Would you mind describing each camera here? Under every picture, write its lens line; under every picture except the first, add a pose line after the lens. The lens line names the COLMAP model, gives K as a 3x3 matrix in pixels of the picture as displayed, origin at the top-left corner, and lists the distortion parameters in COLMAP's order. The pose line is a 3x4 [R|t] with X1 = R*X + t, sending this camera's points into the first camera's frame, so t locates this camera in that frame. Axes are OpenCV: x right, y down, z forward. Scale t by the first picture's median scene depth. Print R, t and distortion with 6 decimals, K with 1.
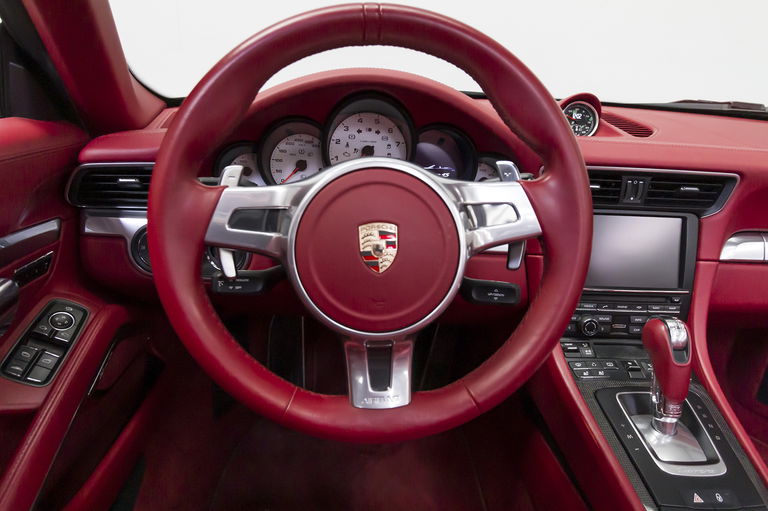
lens RADIAL K [[533.4, 0, 381.1], [0, 533.4, 266.5], [0, 0, 1]] dist [0.009468, 0.001188]
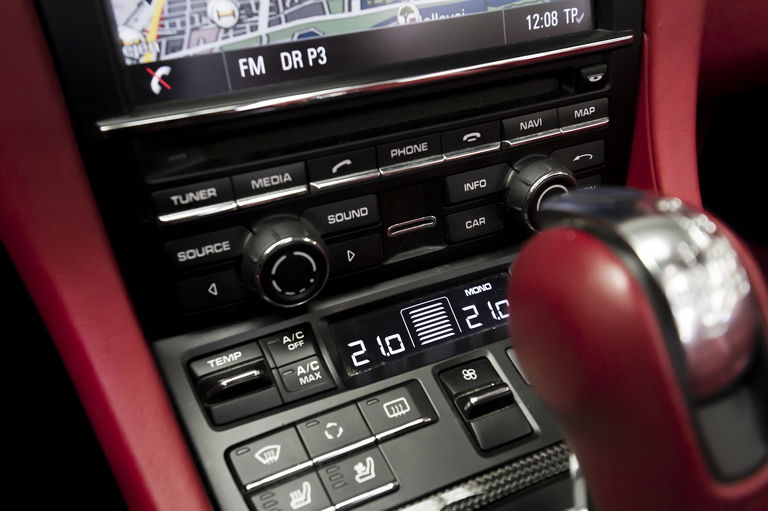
lens RADIAL K [[736.7, 0, 380.5], [0, 736.7, 256.4], [0, 0, 1]] dist [0.022487, 0.000000]
pose [[0.924784, -0.255923, 0.281565, 0.347566], [0.176220, 0.943931, 0.279180, 0.027231], [-0.337227, -0.208563, 0.918030, 0.718684]]
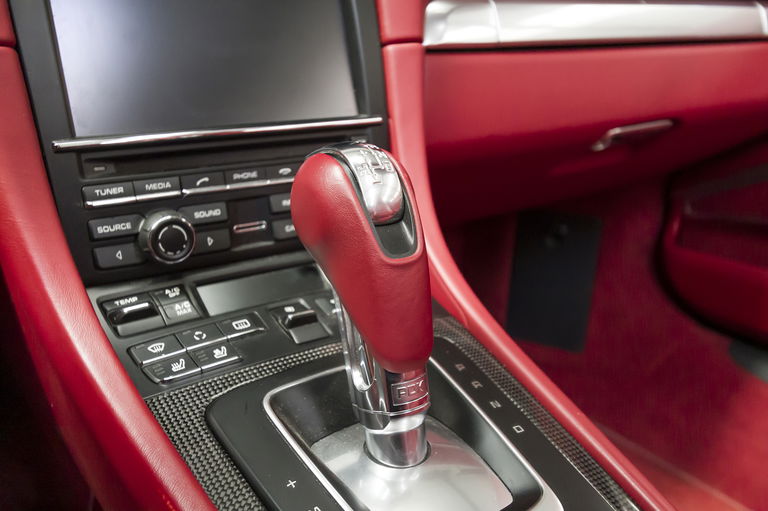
lens RADIAL K [[736.7, 0, 386.3], [0, 736.7, 255.5], [0, 0, 1]] dist [0.022487, 0.000000]
pose [[0.843199, -0.202264, 0.498102, 0.268186], [0.204150, 0.977590, 0.051379, 0.130912], [-0.497331, 0.058365, 0.865595, 0.505116]]
